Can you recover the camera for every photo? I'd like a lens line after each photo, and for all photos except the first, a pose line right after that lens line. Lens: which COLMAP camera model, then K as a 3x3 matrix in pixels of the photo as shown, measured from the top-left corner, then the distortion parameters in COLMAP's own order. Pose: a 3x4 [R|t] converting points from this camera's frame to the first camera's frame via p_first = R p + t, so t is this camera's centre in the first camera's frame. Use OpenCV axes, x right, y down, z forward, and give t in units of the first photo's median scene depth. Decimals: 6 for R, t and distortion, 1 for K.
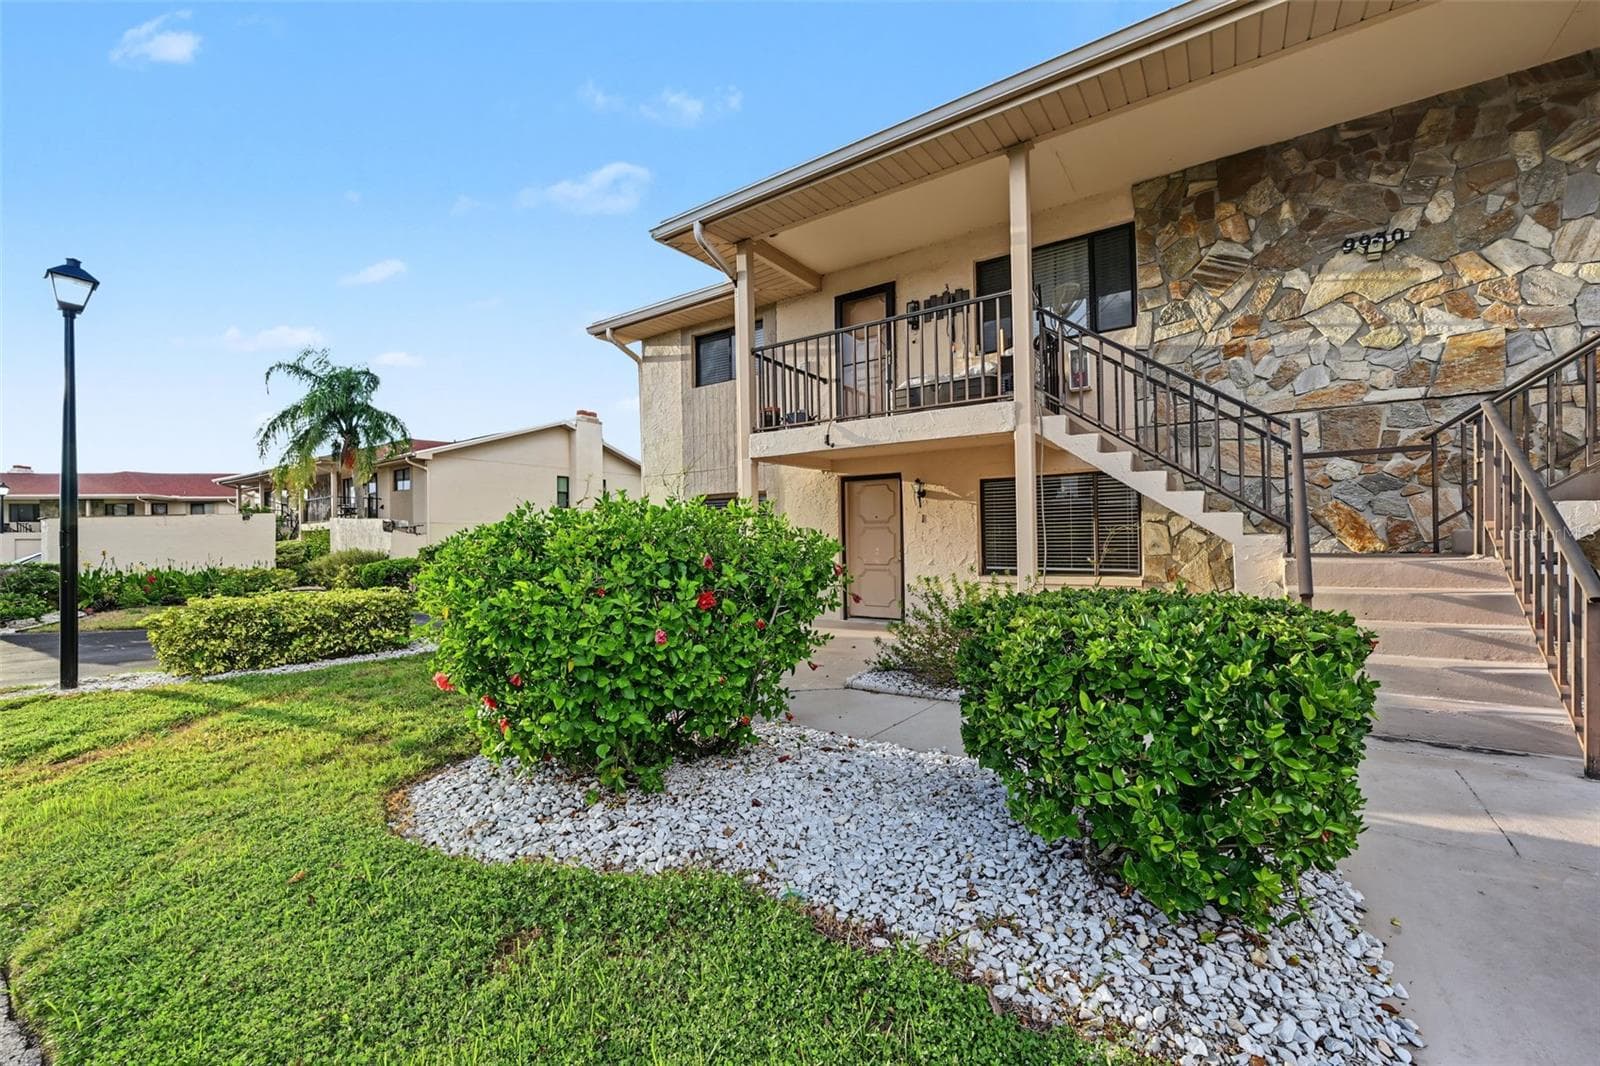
lens RADIAL K [[660.8, 0, 800.0], [0, 660.8, 533.0], [0, 0, 1]] dist [0.000787, 0.000073]
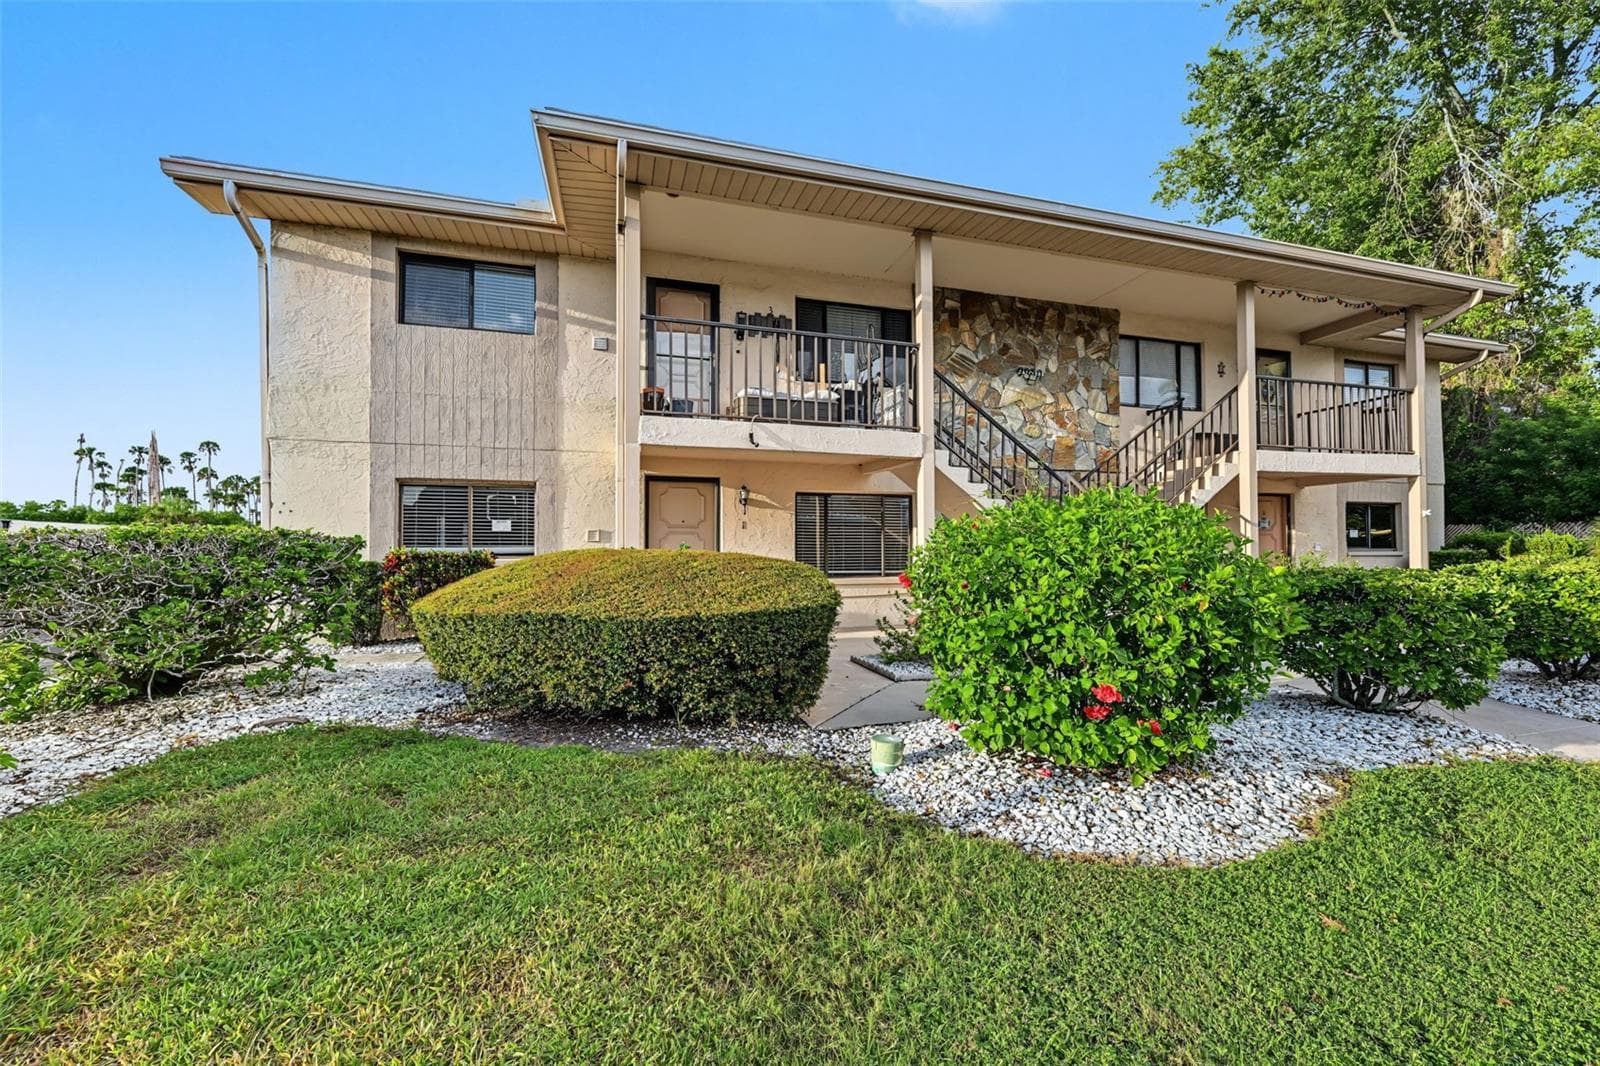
lens RADIAL K [[643.7, 0, 800.0], [0, 643.7, 533.0], [0, 0, 1]] dist [0.006907, -0.000115]
pose [[0.621773, 0.035236, 0.782404, -0.560106], [-0.018635, 0.999370, -0.030198, 0.019915], [-0.782976, 0.004196, 0.622038, 0.318502]]
